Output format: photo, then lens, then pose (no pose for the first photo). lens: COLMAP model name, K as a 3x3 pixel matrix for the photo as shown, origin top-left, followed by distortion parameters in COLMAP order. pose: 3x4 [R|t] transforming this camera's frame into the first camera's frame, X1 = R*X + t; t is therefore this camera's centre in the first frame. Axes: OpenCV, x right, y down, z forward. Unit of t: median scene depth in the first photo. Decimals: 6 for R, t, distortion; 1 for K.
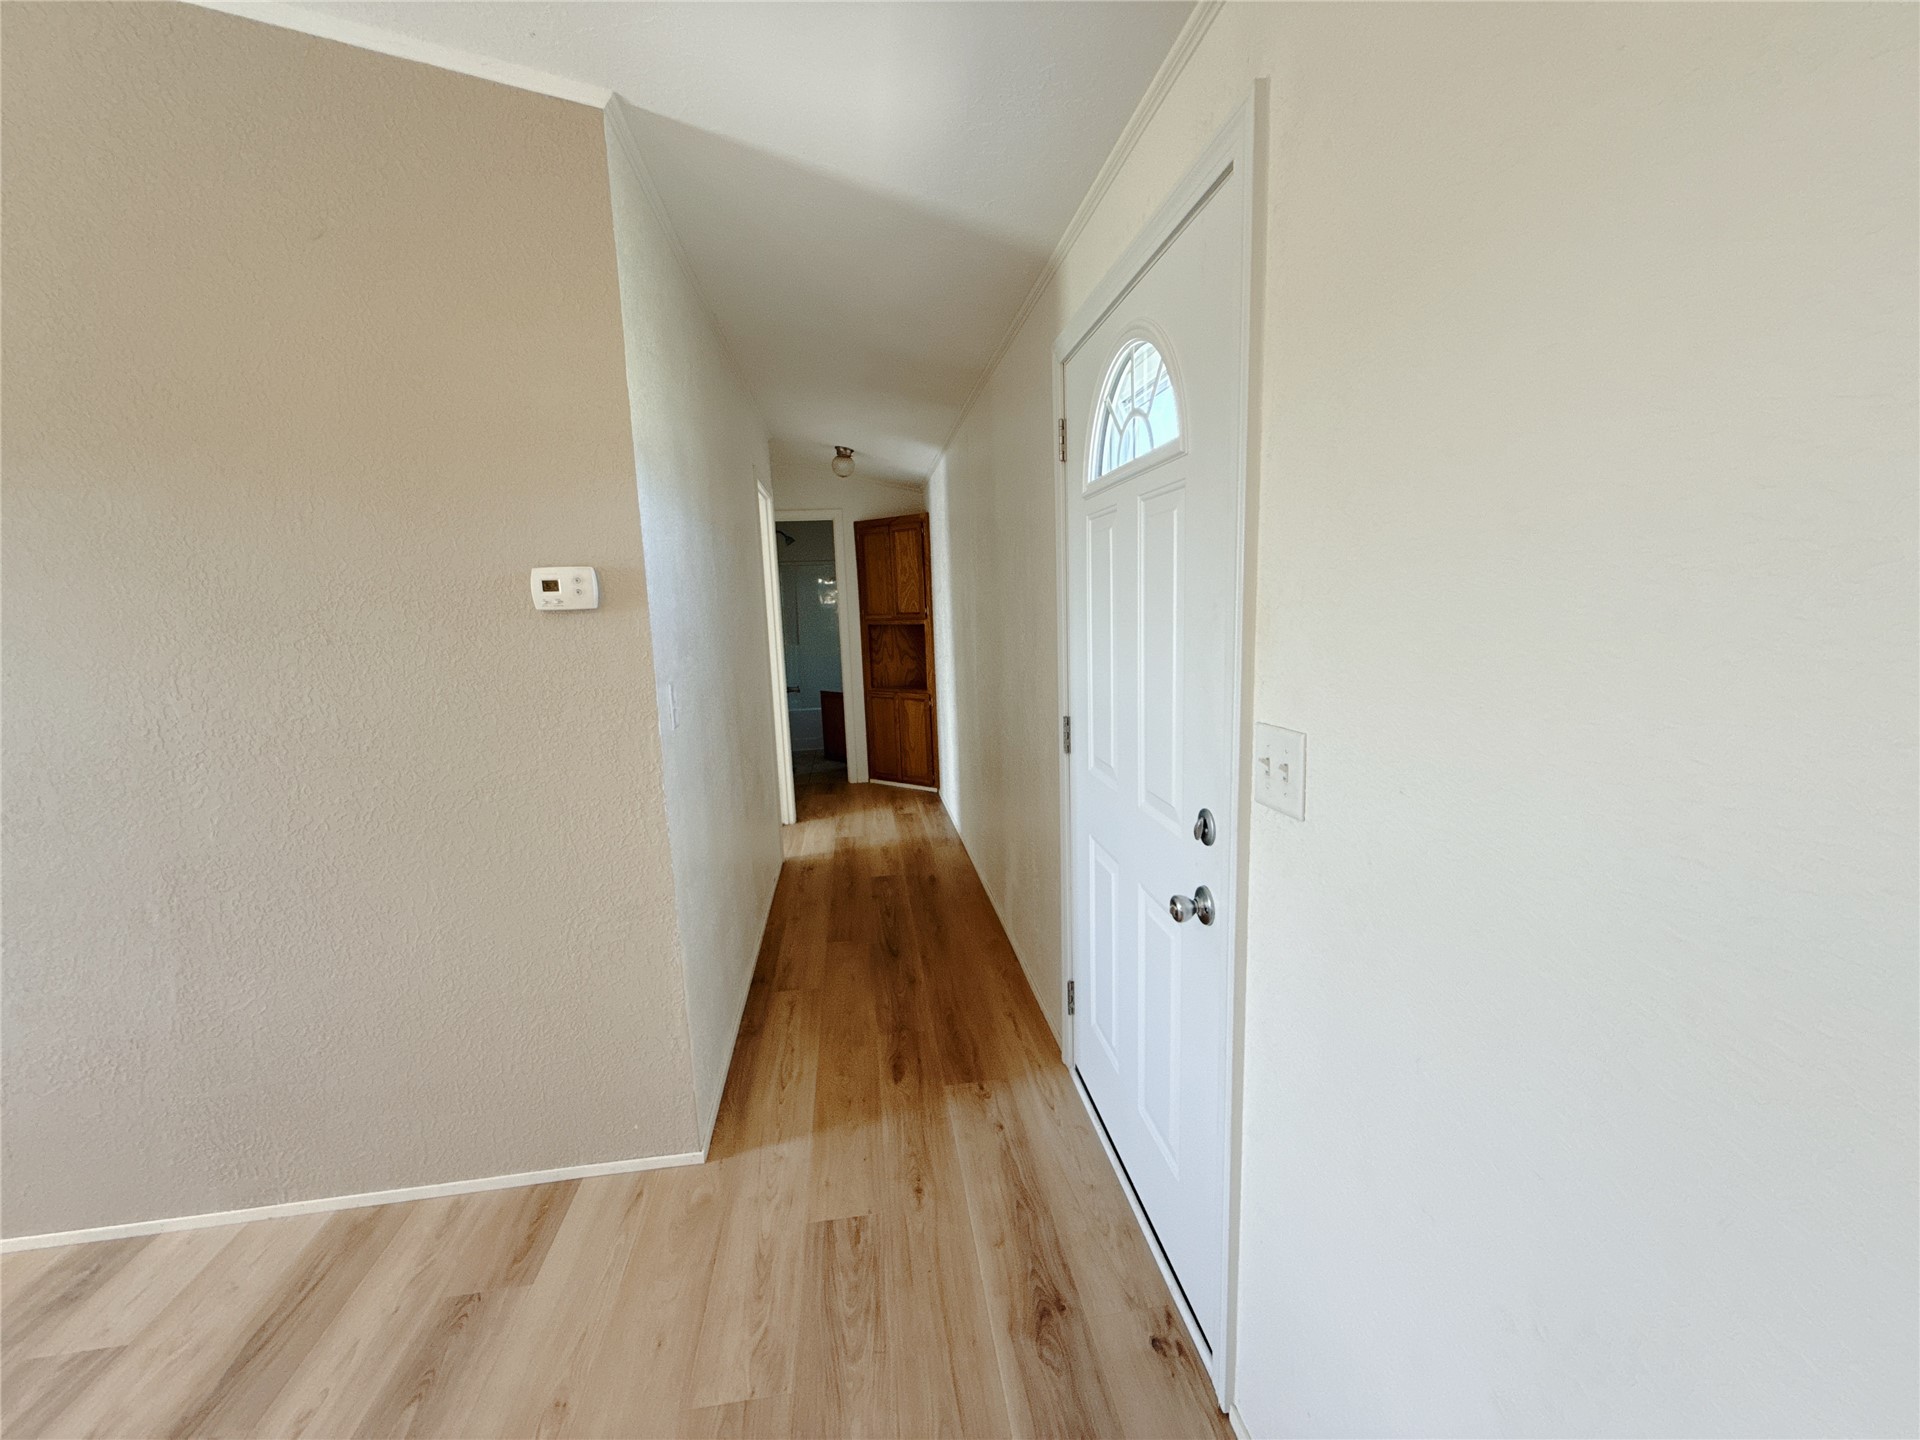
lens RADIAL K [[775.1, 0, 947.9], [0, 775.1, 725.9], [0, 0, 1]] dist [0.010503, -0.001461]
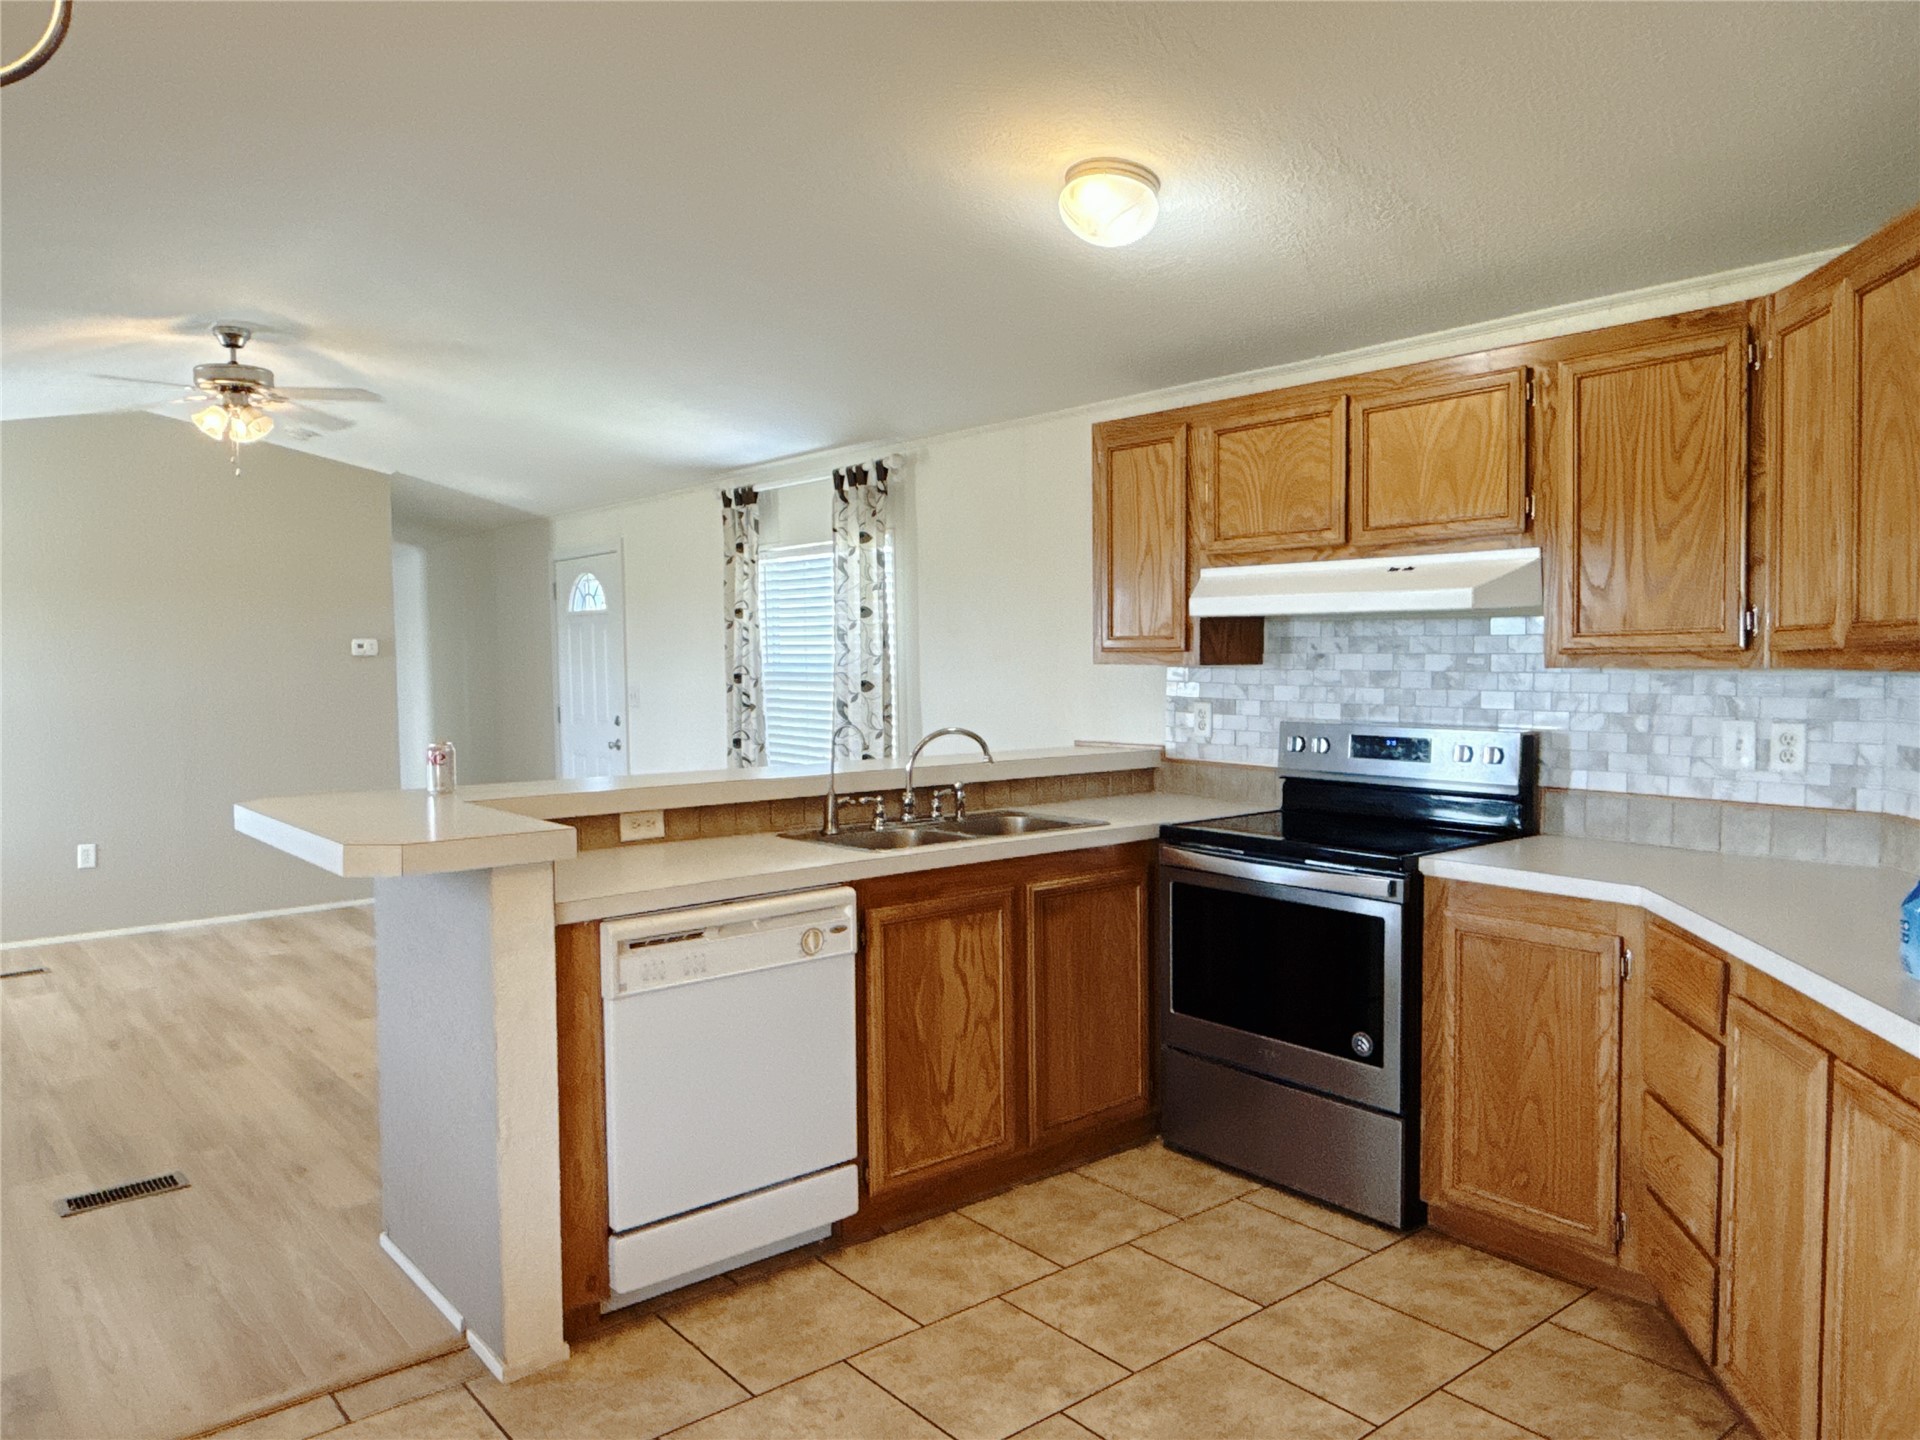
lens RADIAL K [[1345.6, 0, 950.0], [0, 1345.6, 722.3], [0, 0, 1]] dist [0.054654, -0.065936]
pose [[0.849699, 0.004021, 0.527252, -1.204077], [0.060030, 0.992731, -0.104314, 0.640400], [-0.523839, 0.120287, 0.843282, -3.691754]]
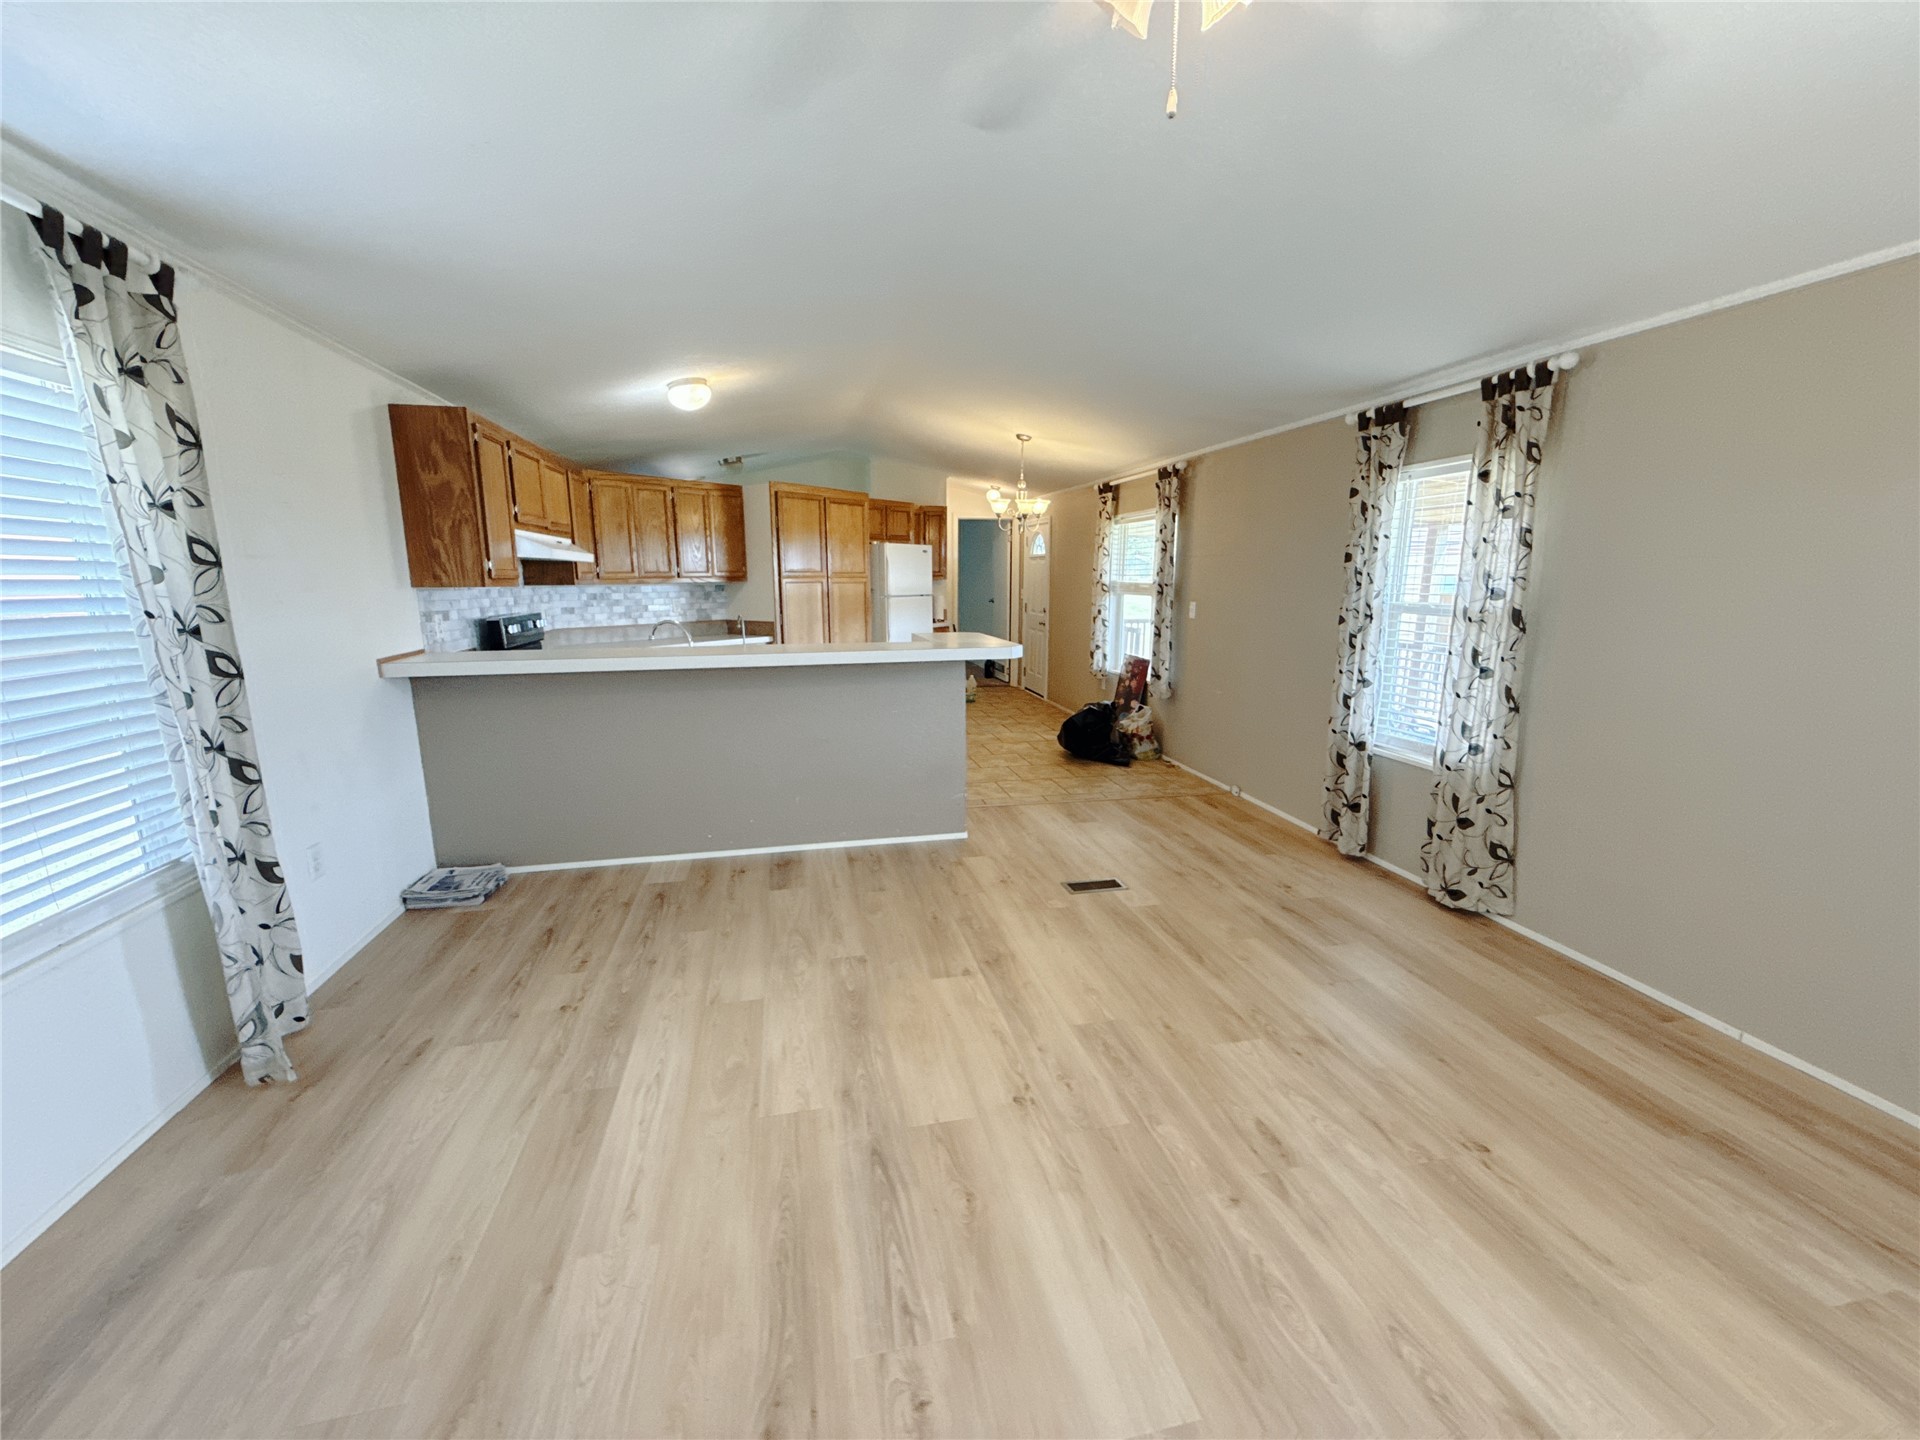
lens RADIAL K [[775.1, 0, 966.0], [0, 775.1, 711.6], [0, 0, 1]] dist [0.010503, -0.001461]
pose [[-0.993827, 0.056414, -0.095528, -0.676535], [0.021767, 0.943477, 0.330723, -0.057434], [0.108786, 0.326602, -0.938881, 0.460606]]
